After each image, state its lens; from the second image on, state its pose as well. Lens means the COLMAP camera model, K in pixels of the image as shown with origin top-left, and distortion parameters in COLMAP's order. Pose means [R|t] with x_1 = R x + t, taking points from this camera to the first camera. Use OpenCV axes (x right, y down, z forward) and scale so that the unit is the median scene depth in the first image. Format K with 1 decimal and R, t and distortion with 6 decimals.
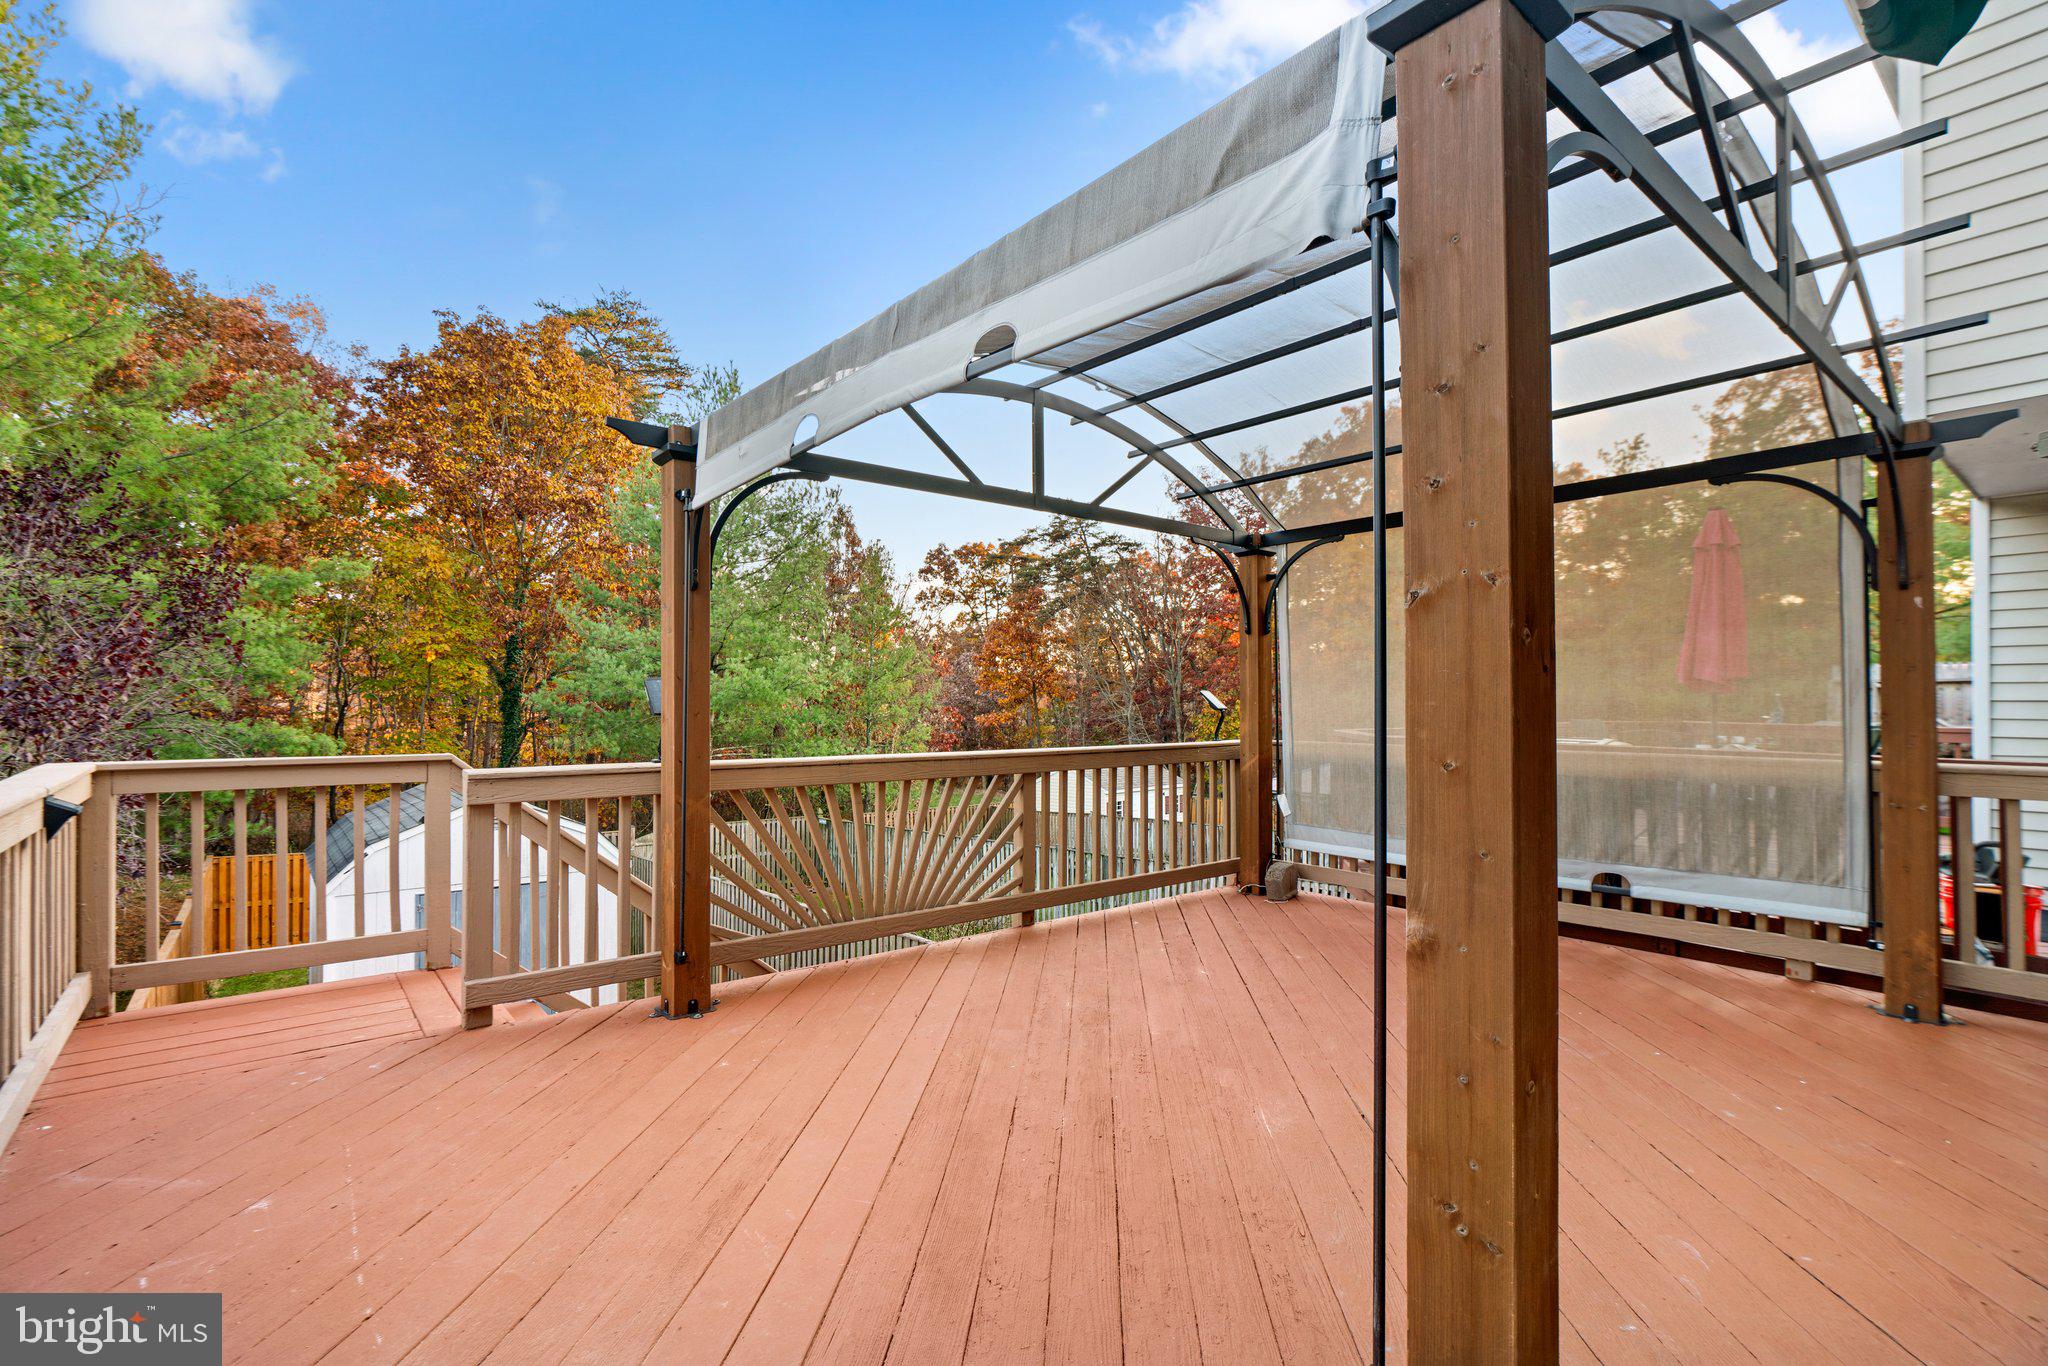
lens RADIAL K [[929.8, 0, 1006.3], [0, 929.8, 683.3], [0, 0, 1]] dist [-0.004803, 0.001058]
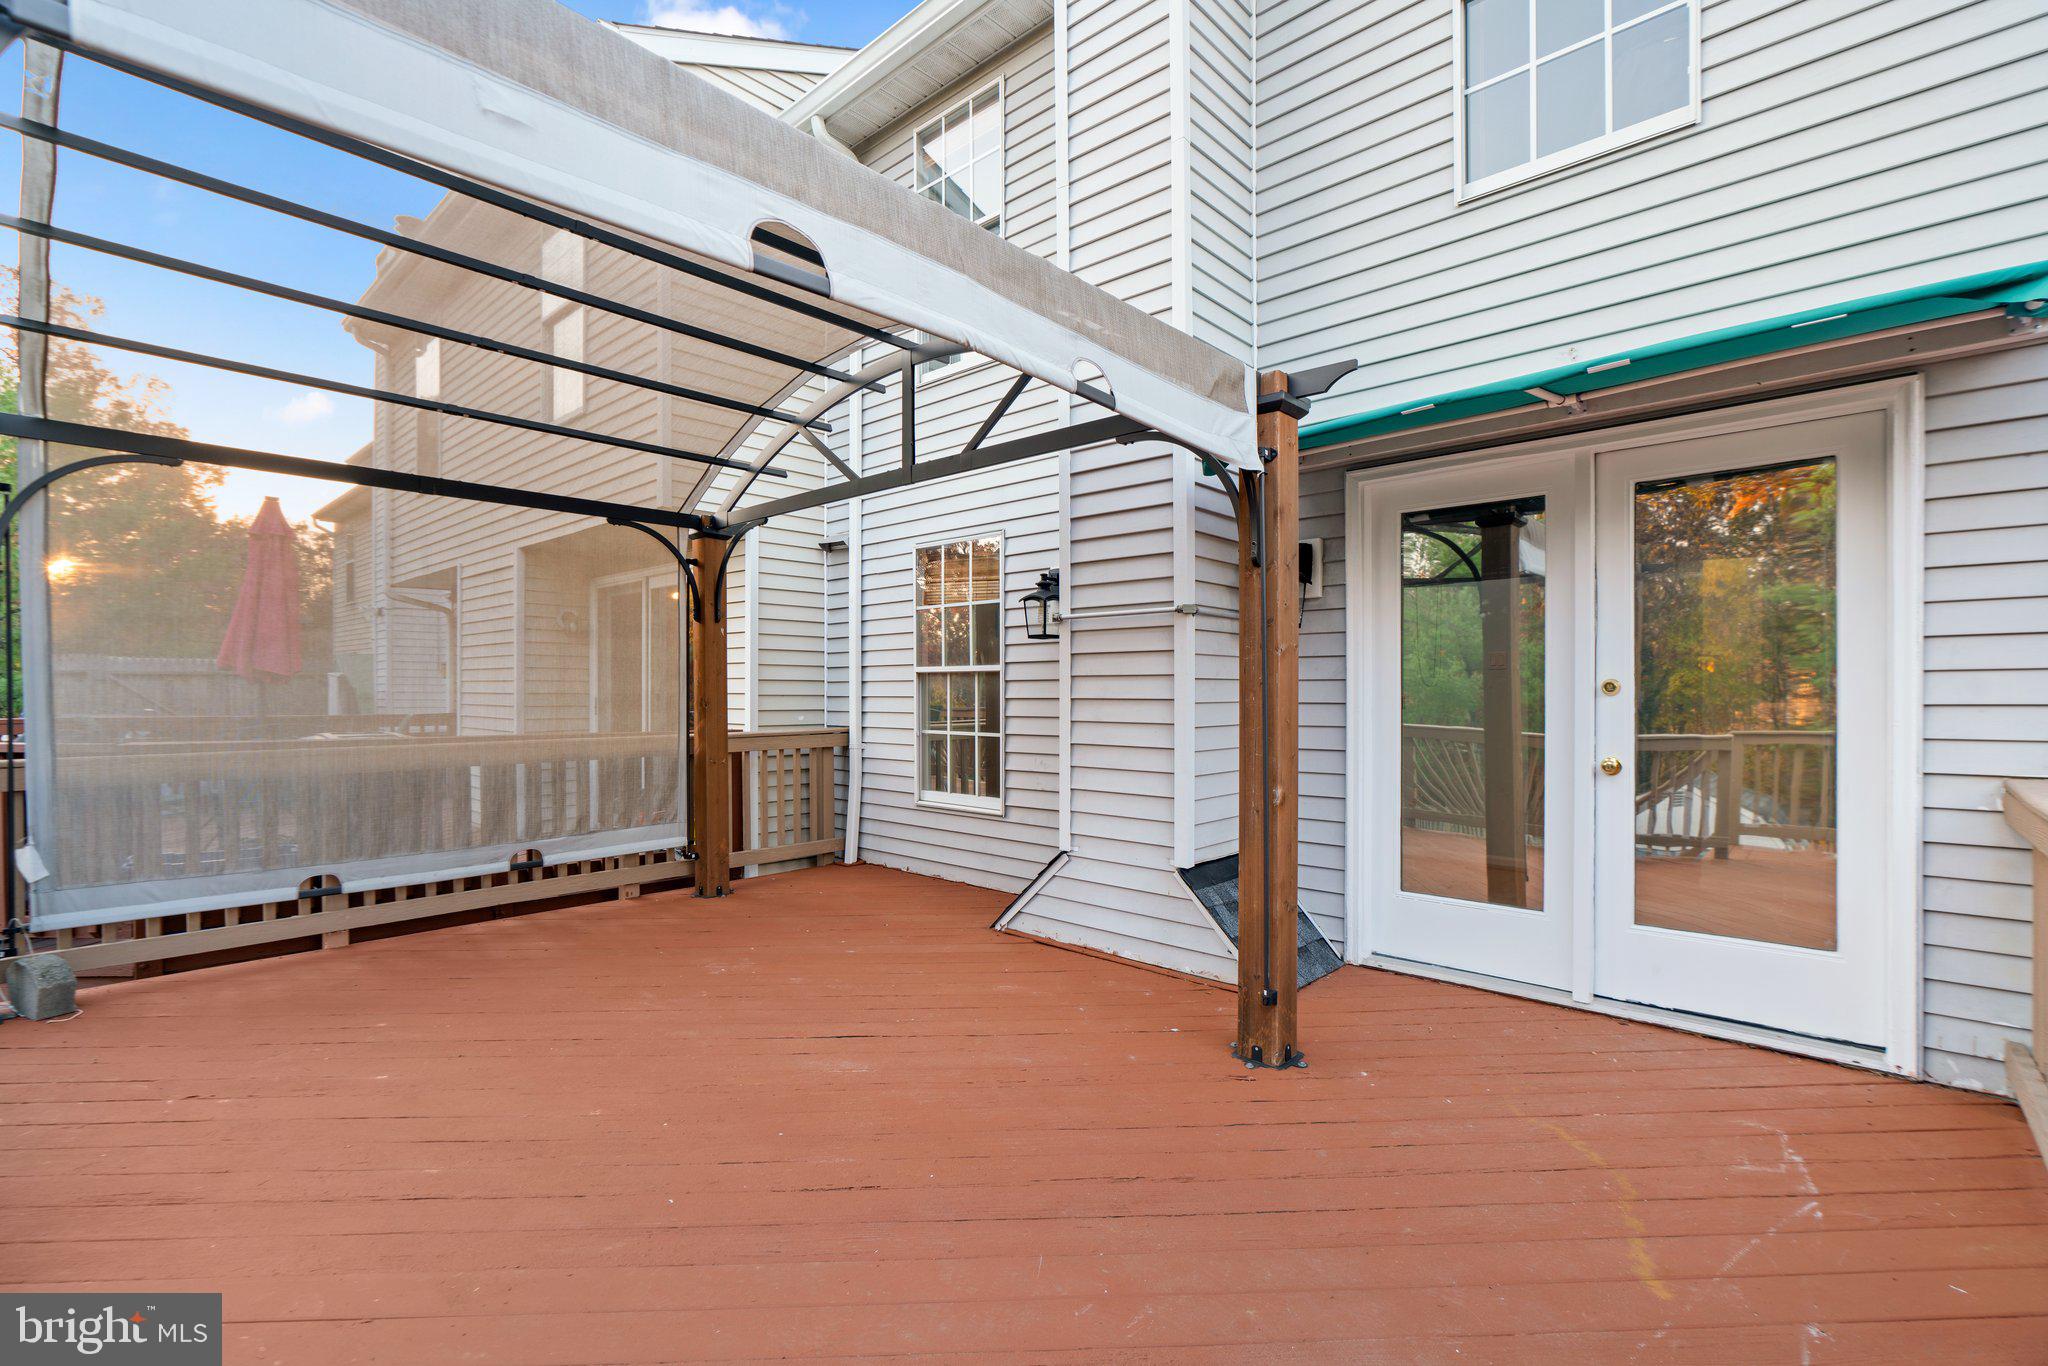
lens RADIAL K [[930.1, 0, 1011.1], [0, 930.1, 690.2], [0, 0, 1]] dist [-0.006007, 0.000791]
pose [[-0.140145, 0.001329, 0.990130, -0.591780], [-0.018602, 0.999819, -0.003975, 0.009254], [-0.989956, -0.018976, -0.140095, 0.662993]]
